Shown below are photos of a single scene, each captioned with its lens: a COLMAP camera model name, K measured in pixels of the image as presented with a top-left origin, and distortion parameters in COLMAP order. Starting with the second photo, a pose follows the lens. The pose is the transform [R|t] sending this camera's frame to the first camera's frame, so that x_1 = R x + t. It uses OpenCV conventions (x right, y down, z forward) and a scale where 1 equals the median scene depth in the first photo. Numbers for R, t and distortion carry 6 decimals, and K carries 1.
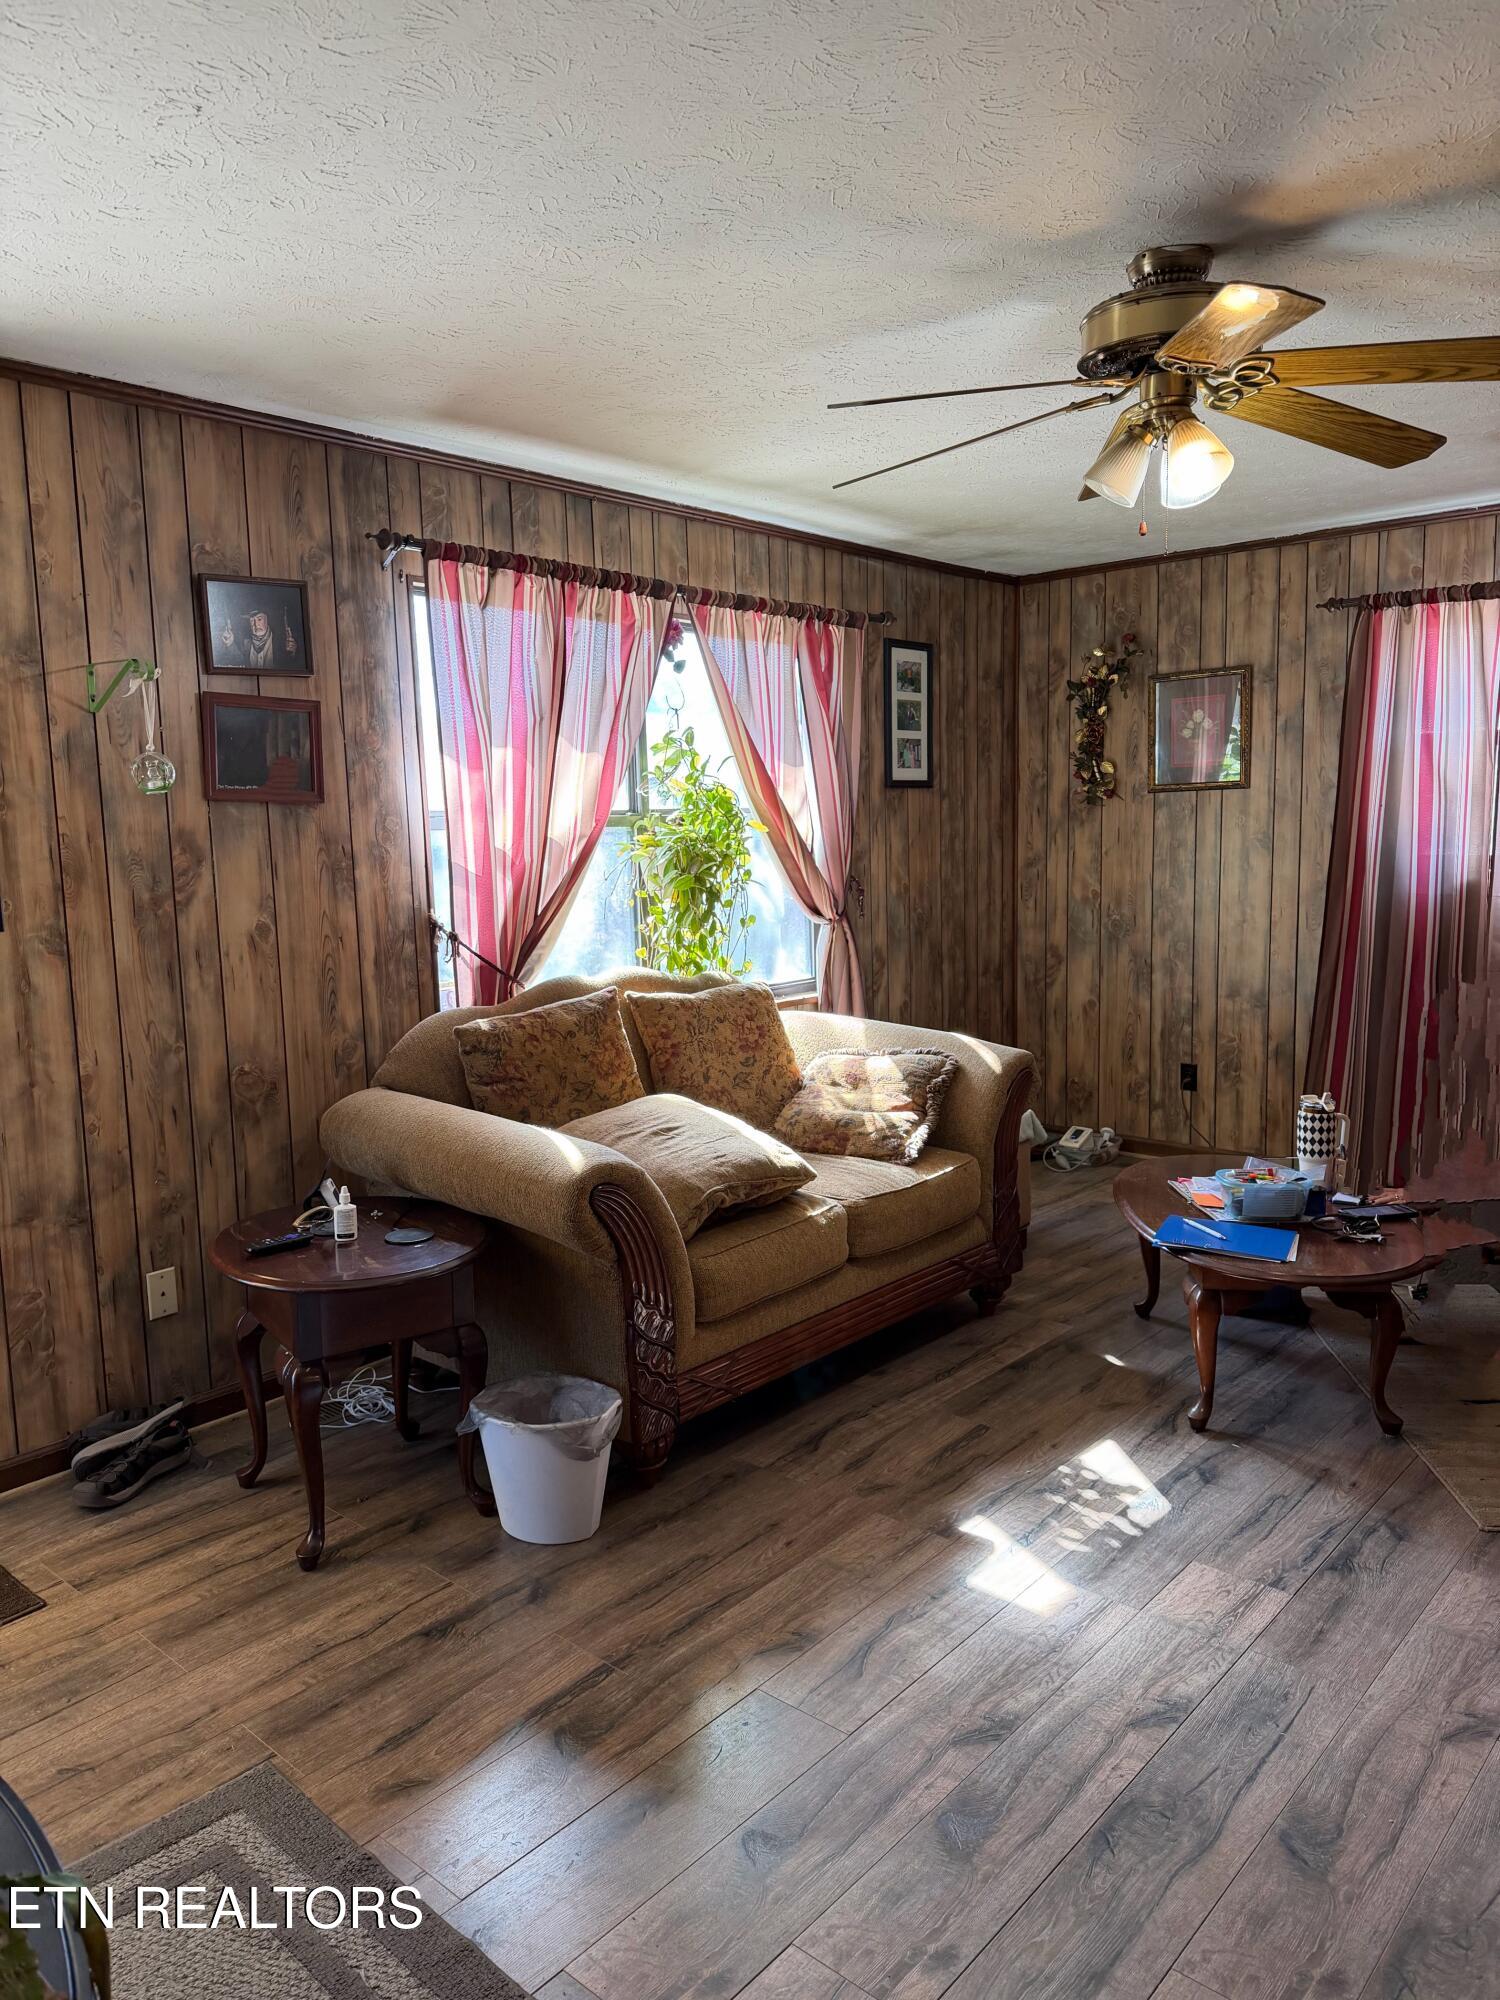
lens RADIAL K [[1357.8, 0, 749.2], [0, 1357.8, 1009.9], [0, 0, 1]] dist [-0.004562, -0.072587]
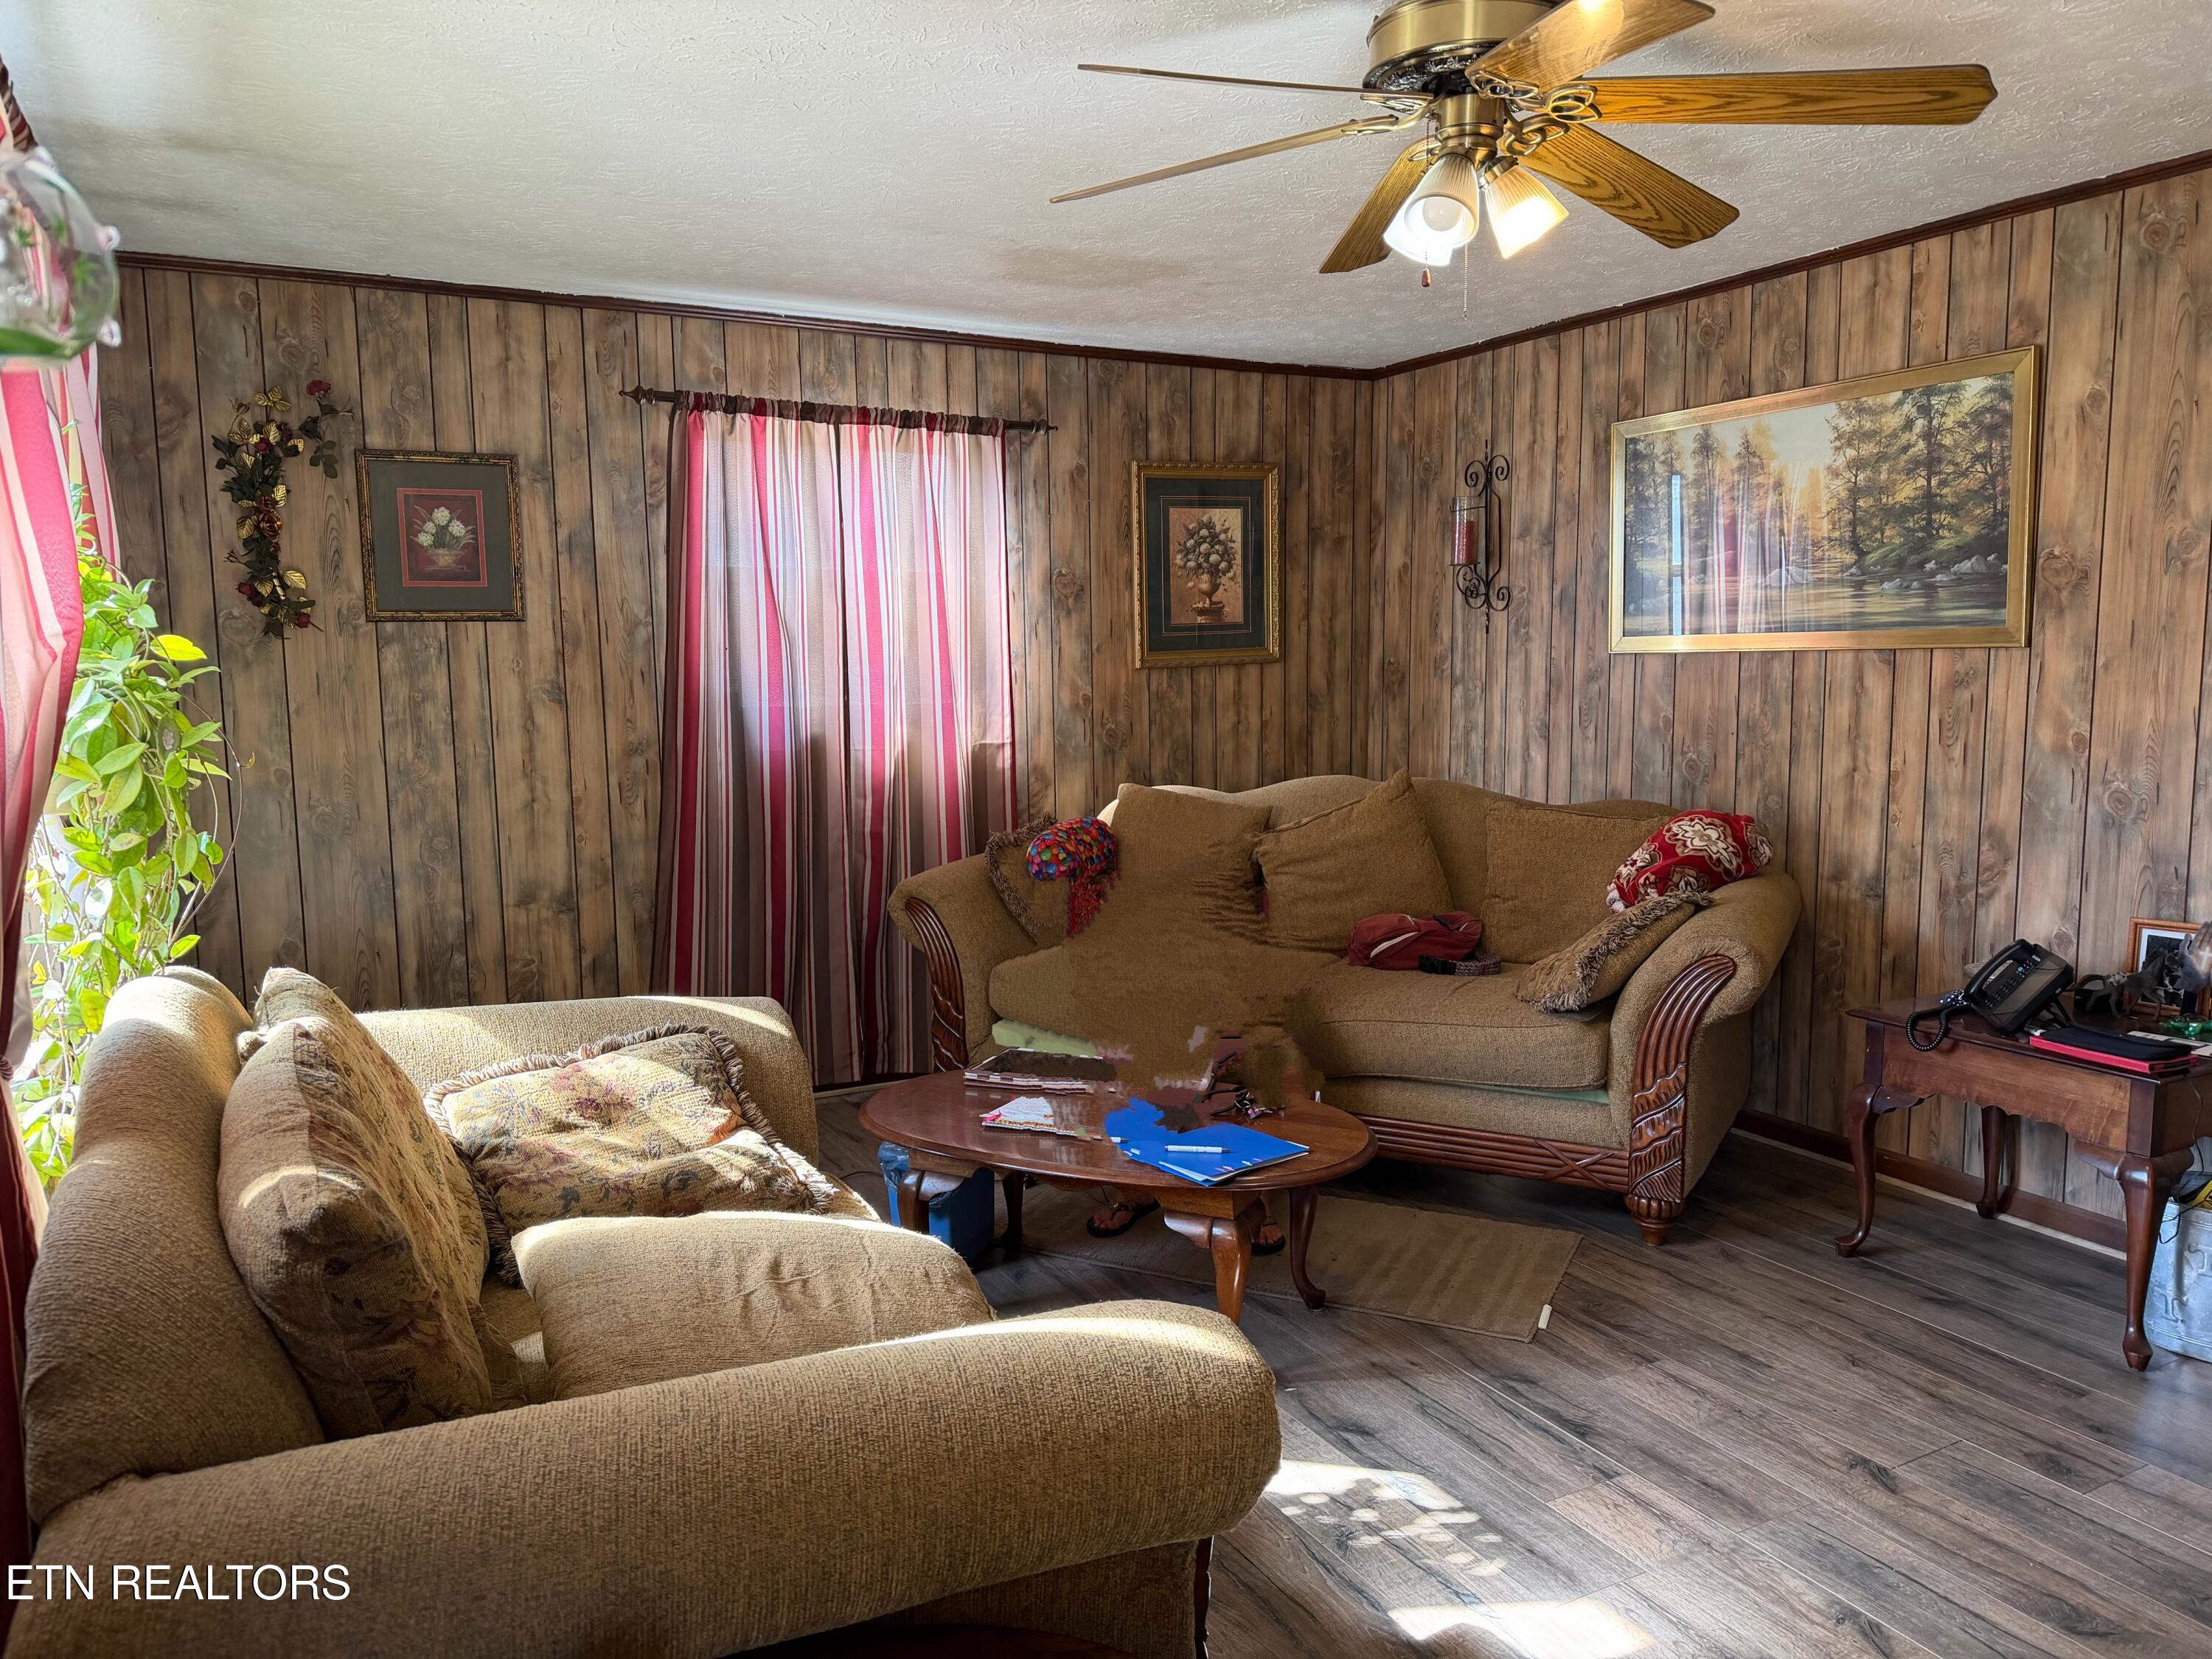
lens RADIAL K [[1524.8, 0, 1106.0], [0, 1524.8, 829.5], [0, 0, 1]] dist [-0.033474, -0.002880]
pose [[0.337651, -0.078056, 0.938029, -0.317906], [0.121091, 0.991877, 0.038949, -0.045508], [-0.933450, 0.100436, 0.344361, 0.439055]]
